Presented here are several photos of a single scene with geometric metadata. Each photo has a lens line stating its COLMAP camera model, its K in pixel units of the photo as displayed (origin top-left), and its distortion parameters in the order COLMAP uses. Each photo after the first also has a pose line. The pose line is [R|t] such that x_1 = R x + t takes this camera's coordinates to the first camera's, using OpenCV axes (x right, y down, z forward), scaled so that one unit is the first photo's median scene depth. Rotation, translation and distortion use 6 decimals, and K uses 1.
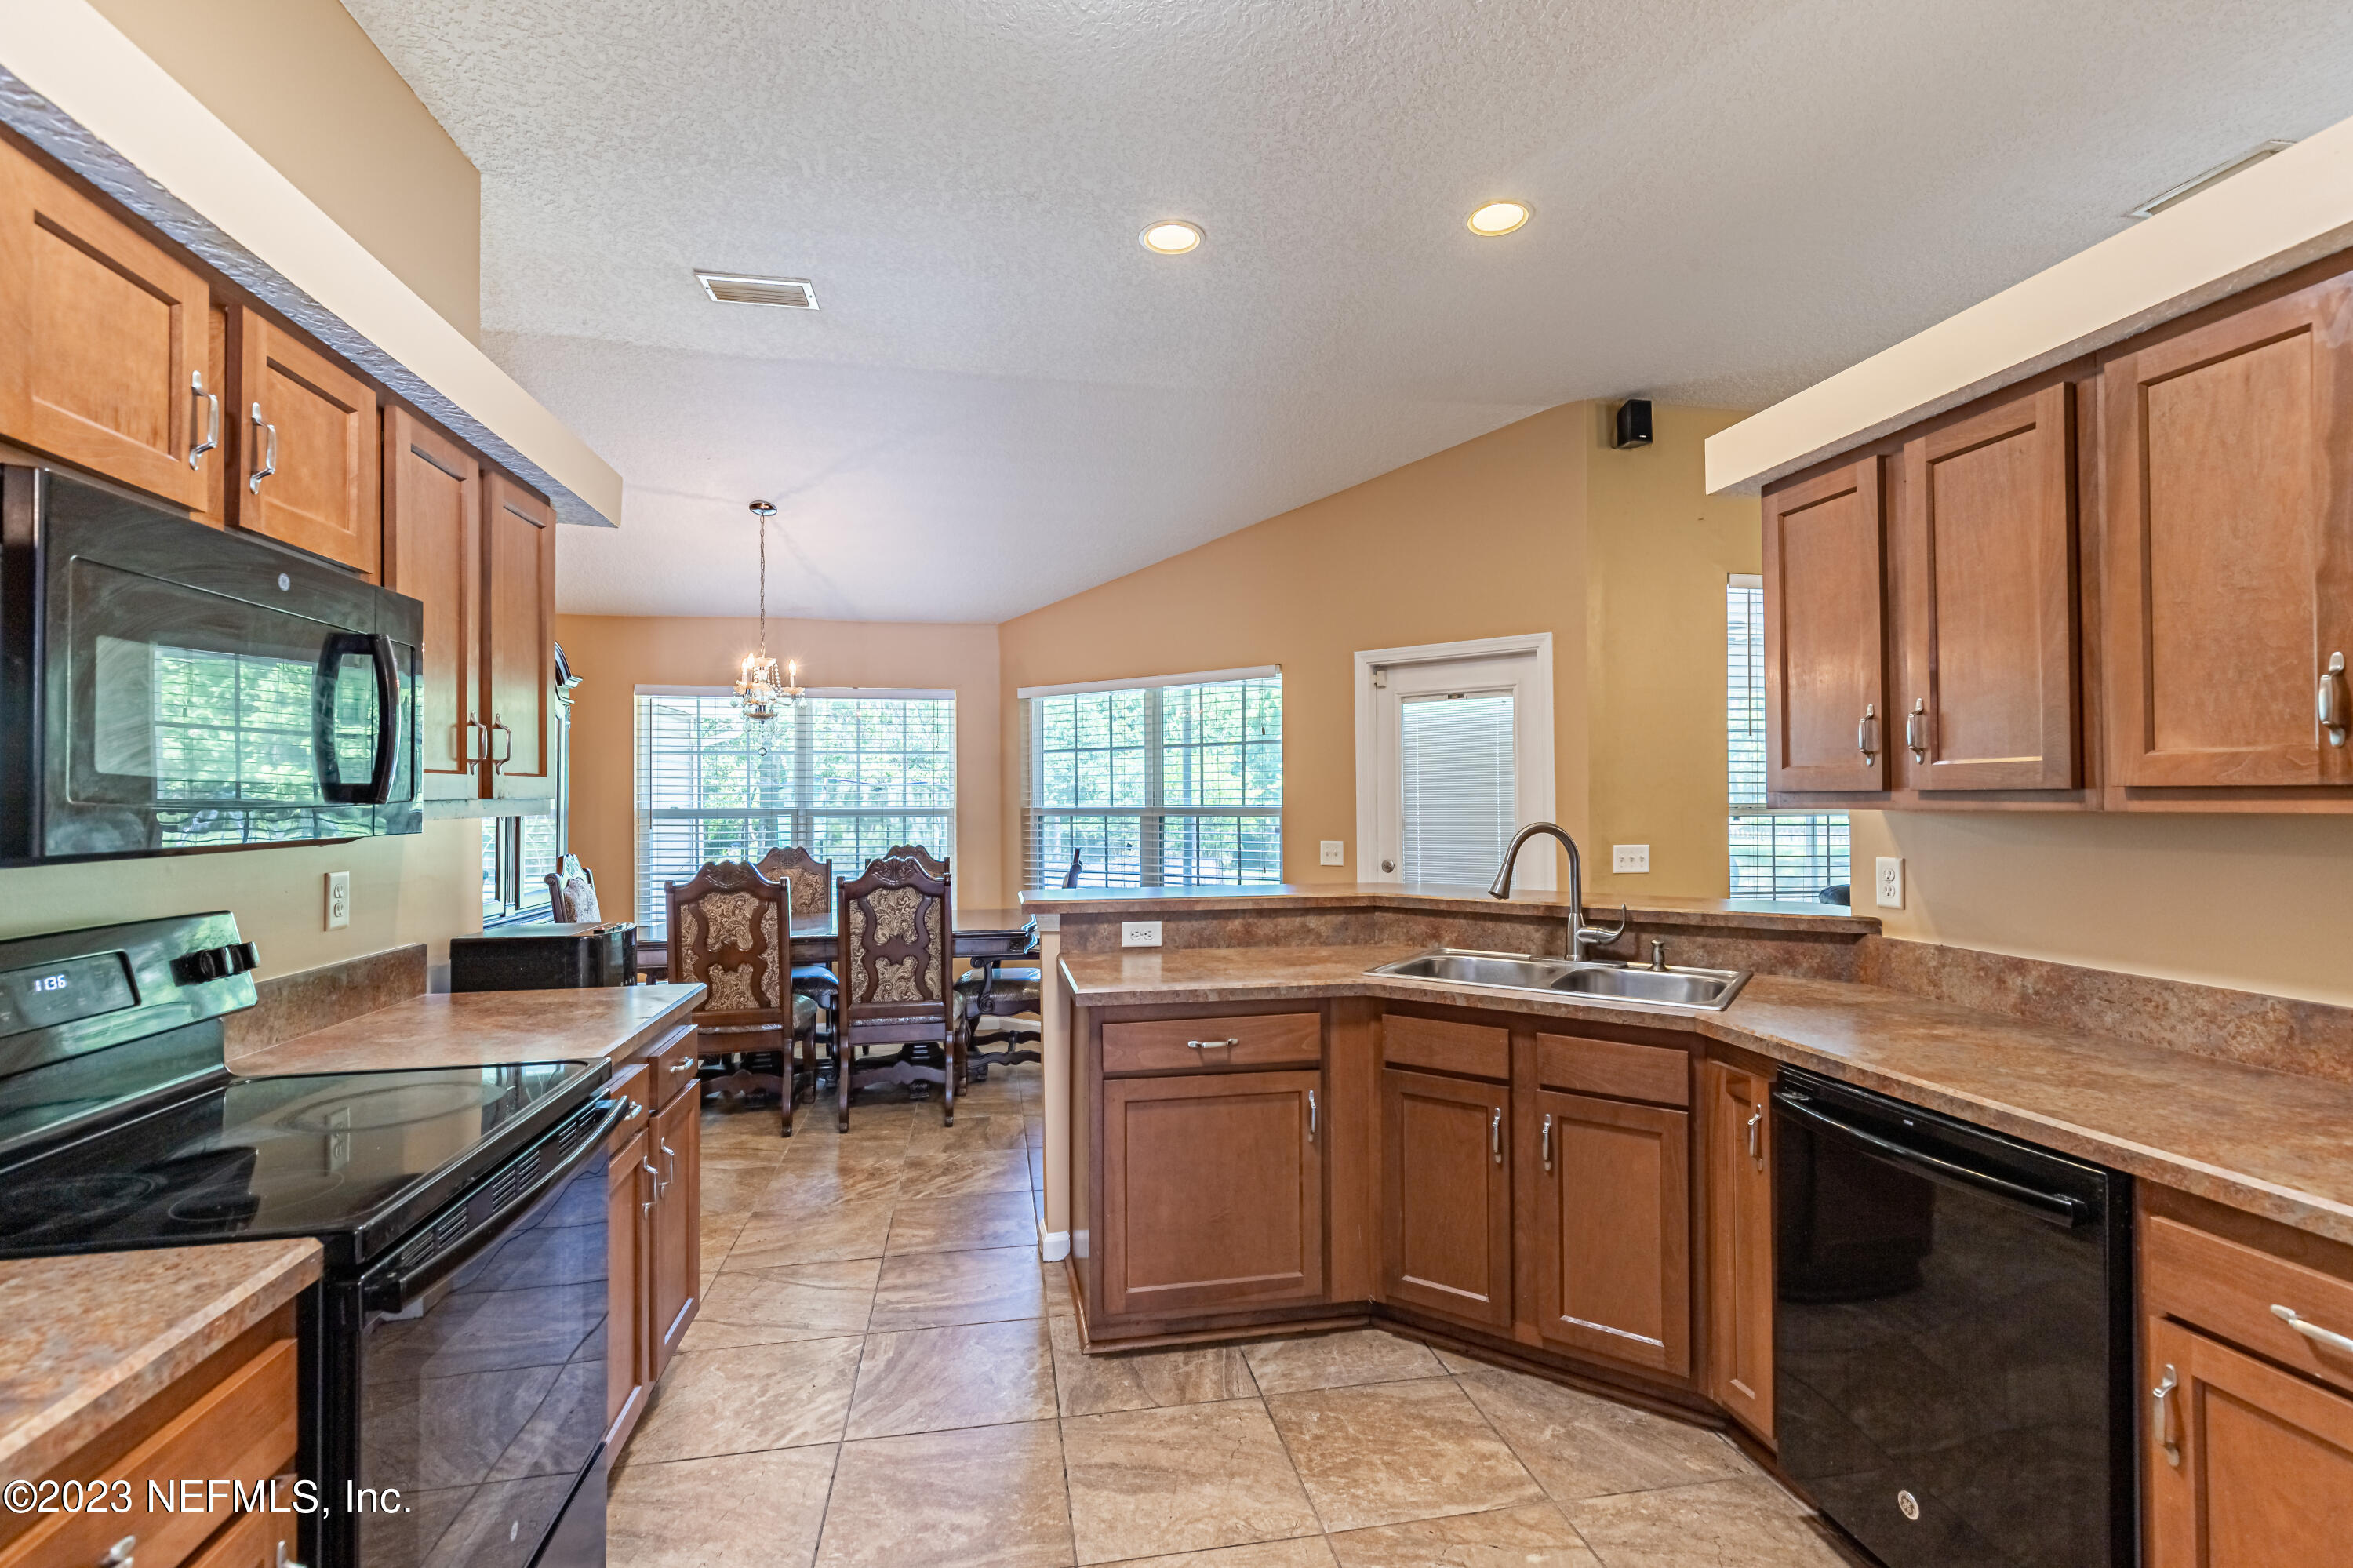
lens RADIAL K [[1059.7, 0, 1186.6], [0, 1059.7, 790.6], [0, 0, 1]] dist [0.016927, -0.004991]
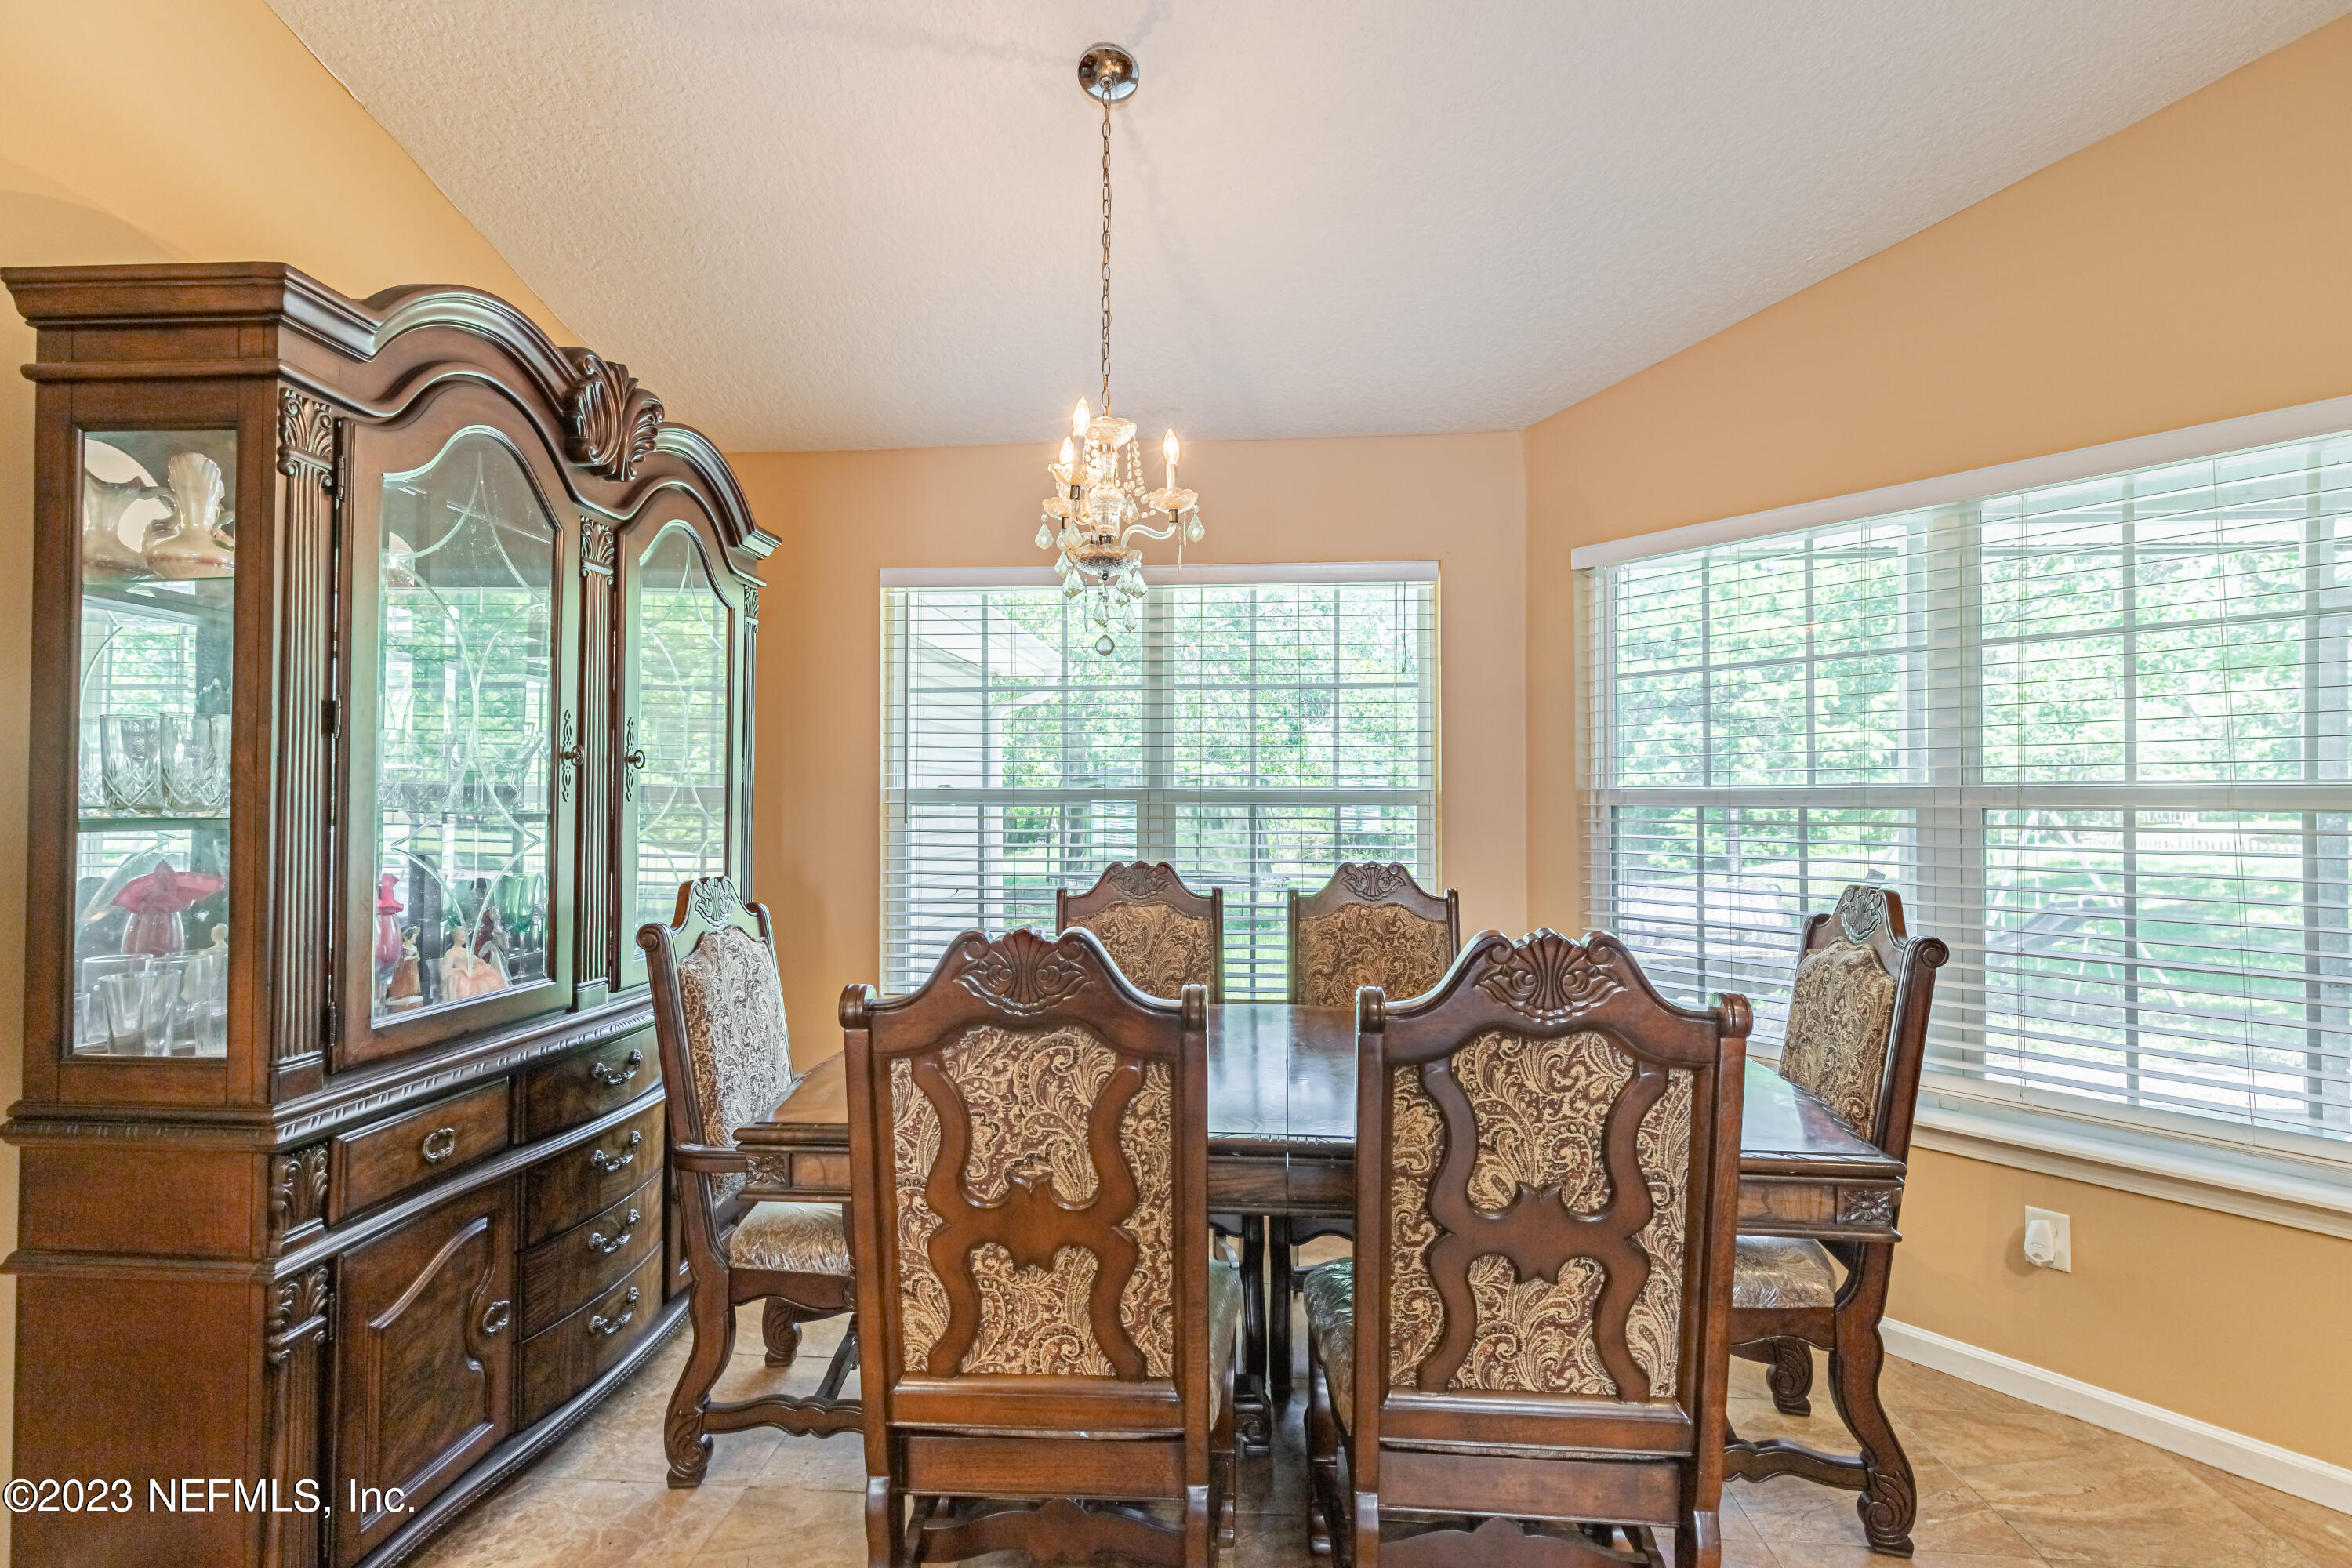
lens RADIAL K [[1059.2, 0, 1186.1], [0, 1059.2, 790.6], [0, 0, 1]] dist [0.016927, -0.004991]
pose [[0.964651, 0.003621, -0.263507, -0.290539], [-0.002820, 0.999990, 0.003417, 0.022859], [0.263516, -0.002553, 0.964652, 0.680406]]
